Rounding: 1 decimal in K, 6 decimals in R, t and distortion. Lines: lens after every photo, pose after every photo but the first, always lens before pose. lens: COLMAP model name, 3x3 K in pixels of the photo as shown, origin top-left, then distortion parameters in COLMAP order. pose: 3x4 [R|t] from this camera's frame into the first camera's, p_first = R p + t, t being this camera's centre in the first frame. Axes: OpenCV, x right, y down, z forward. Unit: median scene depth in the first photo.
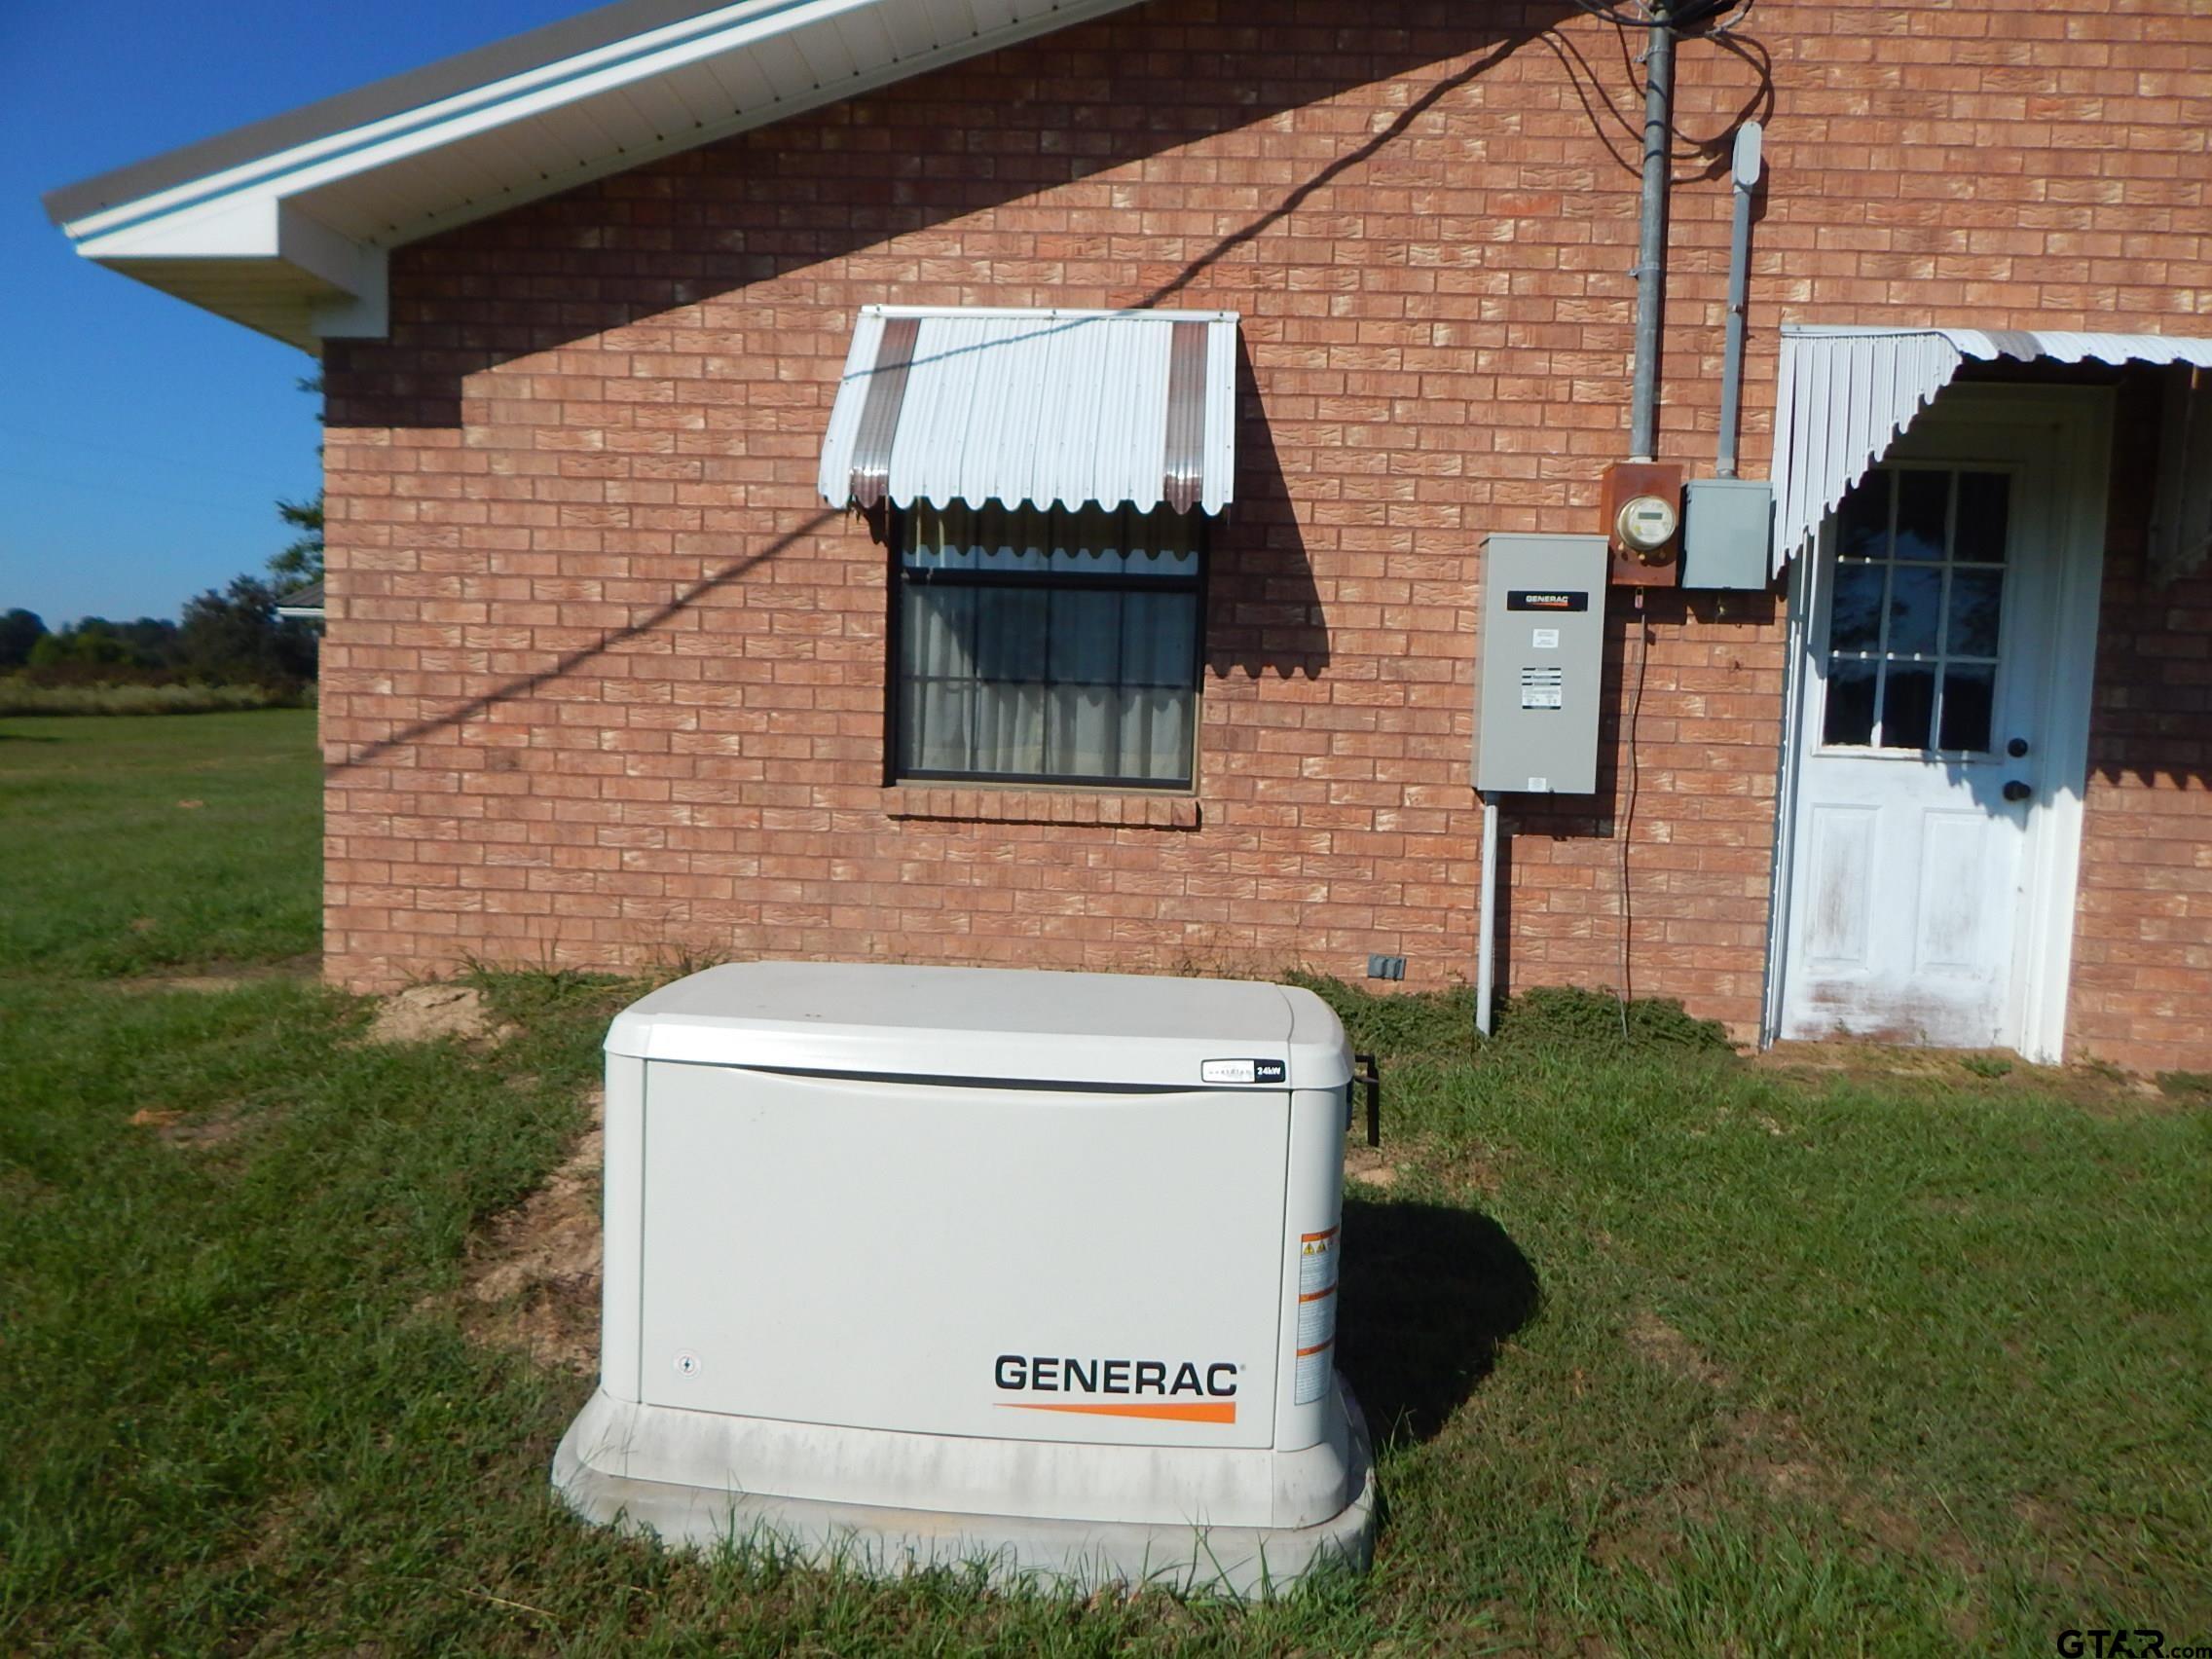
lens RADIAL K [[1557.6, 0, 1106.0], [0, 1557.6, 829.5], [0, 0, 1]] dist [-0.002057, -0.001546]
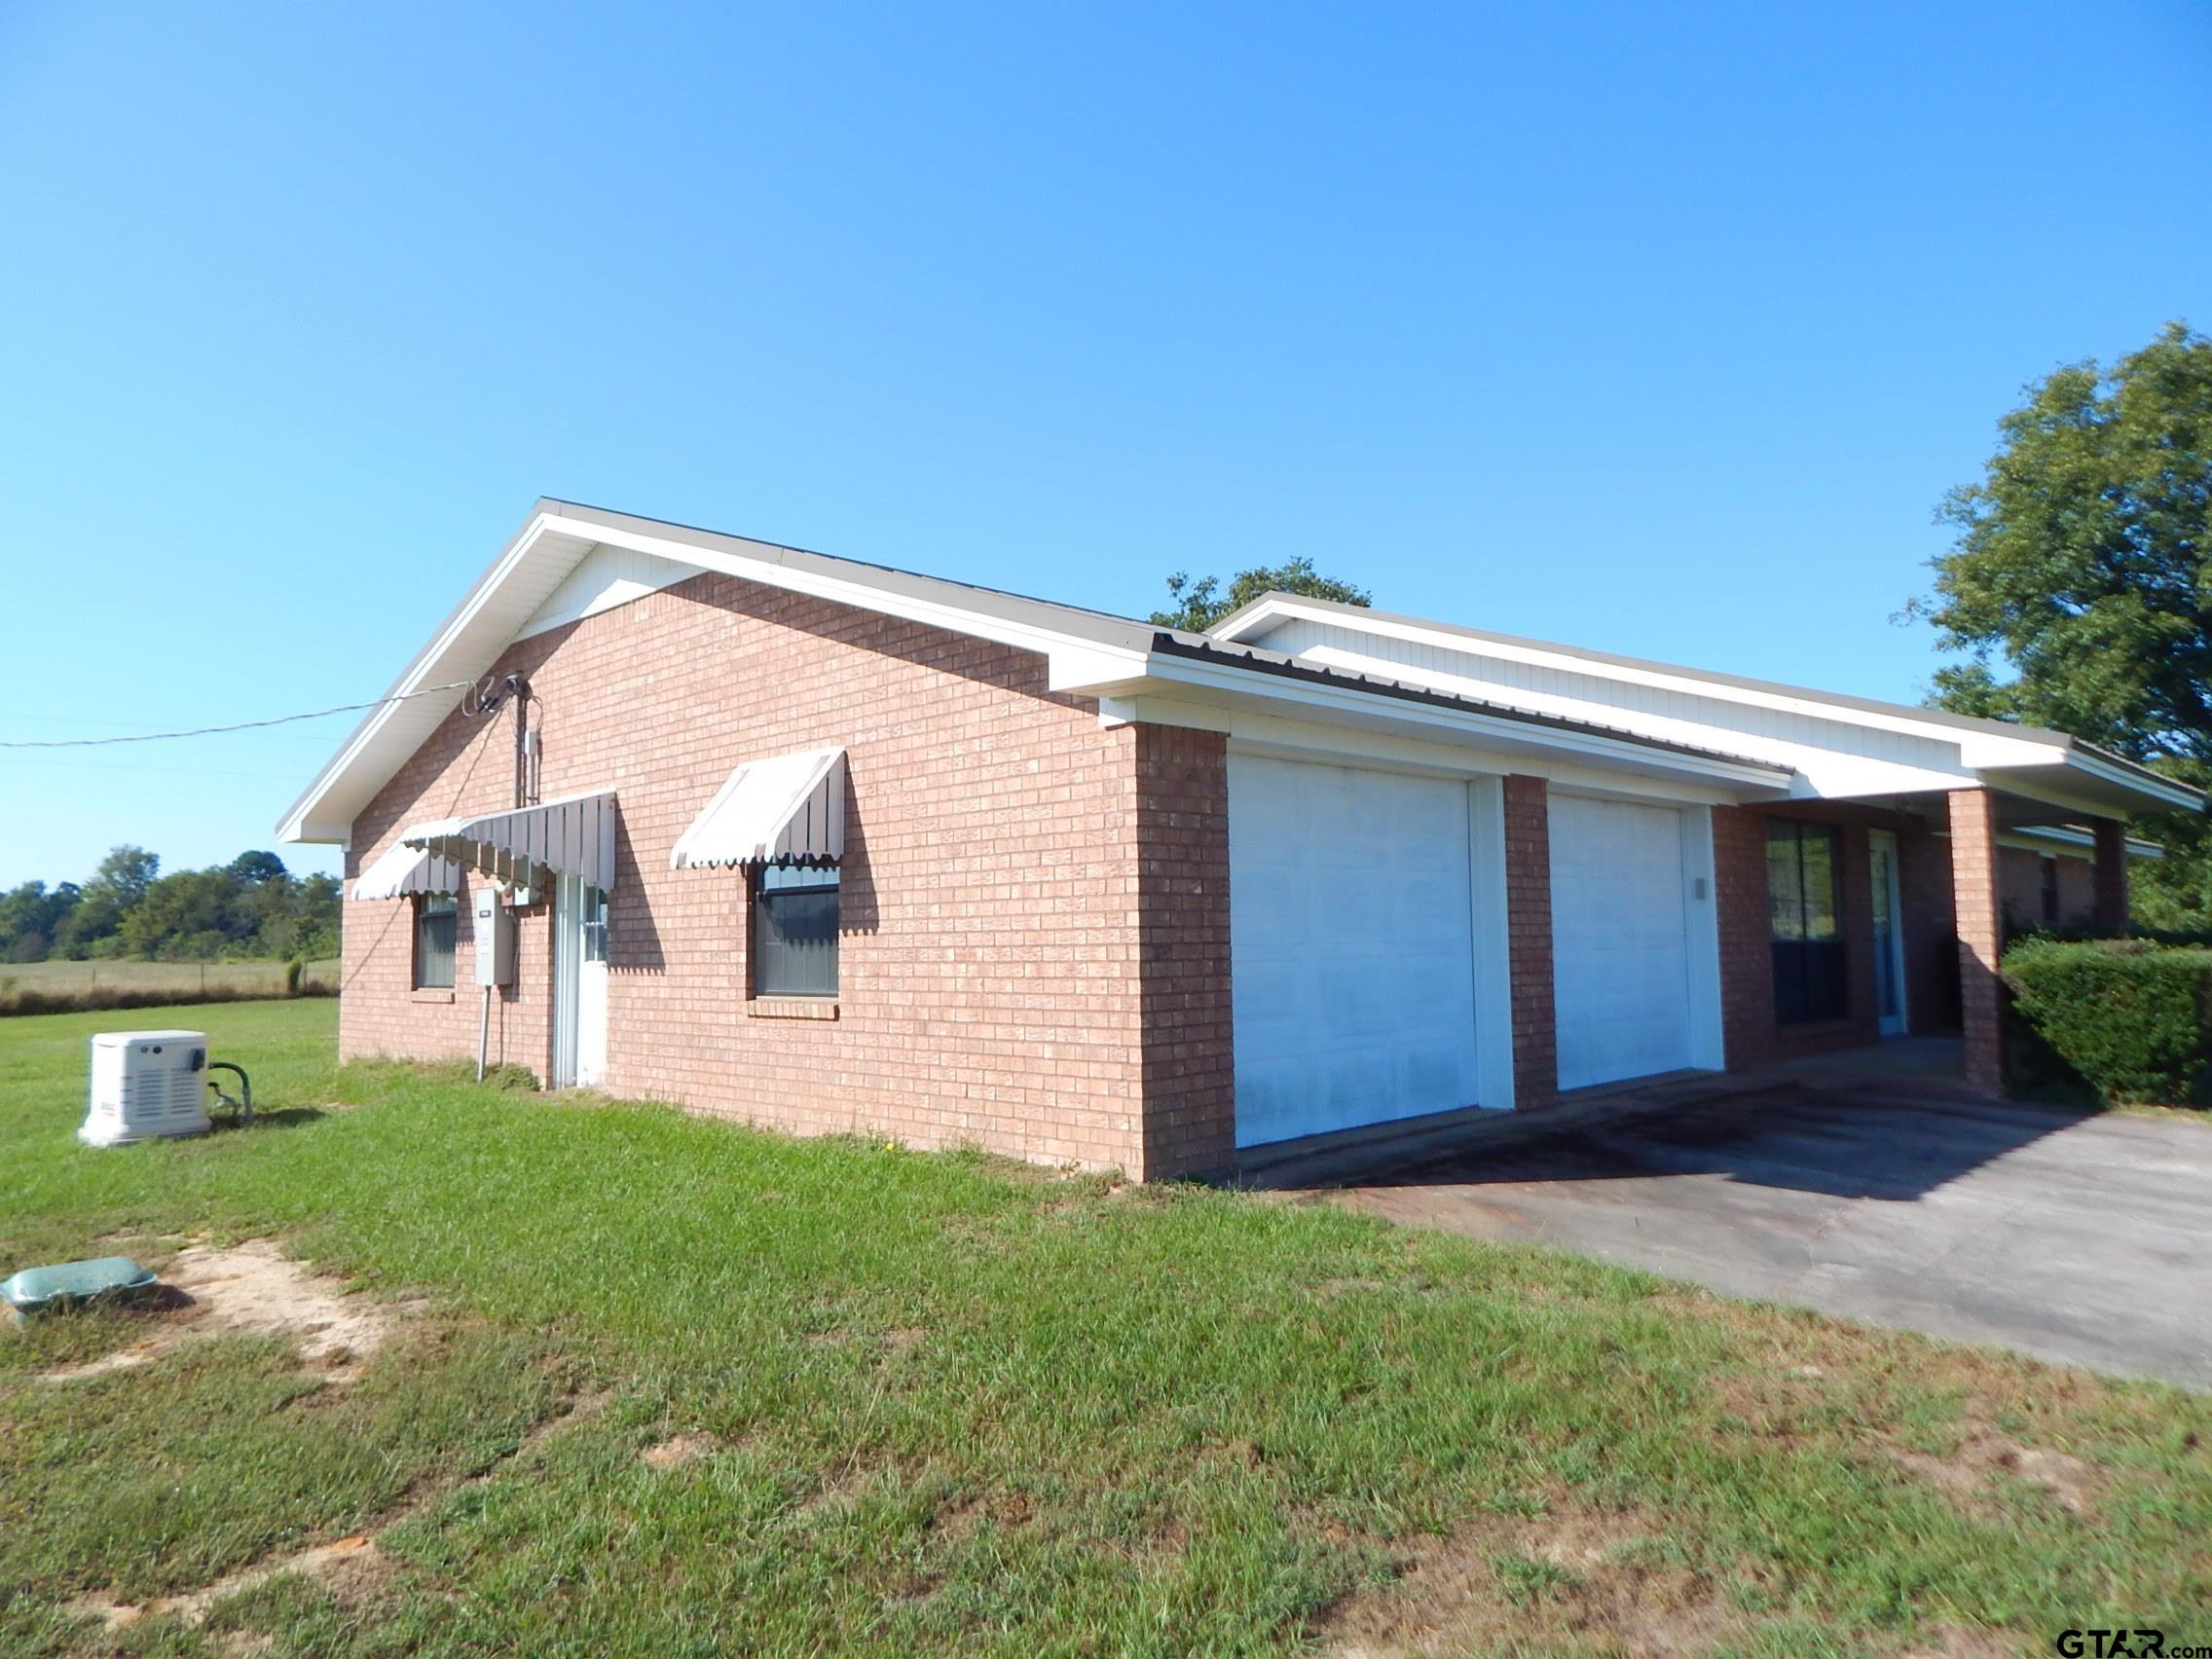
lens RADIAL K [[1438.7, 0, 1120.1], [0, 1438.7, 827.8], [0, 0, 1]] dist [-0.002035, -0.004202]
pose [[0.755663, -0.101497, -0.647049, 2.543545], [-0.011136, 0.985786, -0.167637, 0.103415], [0.654866, 0.133882, 0.743791, -0.137447]]
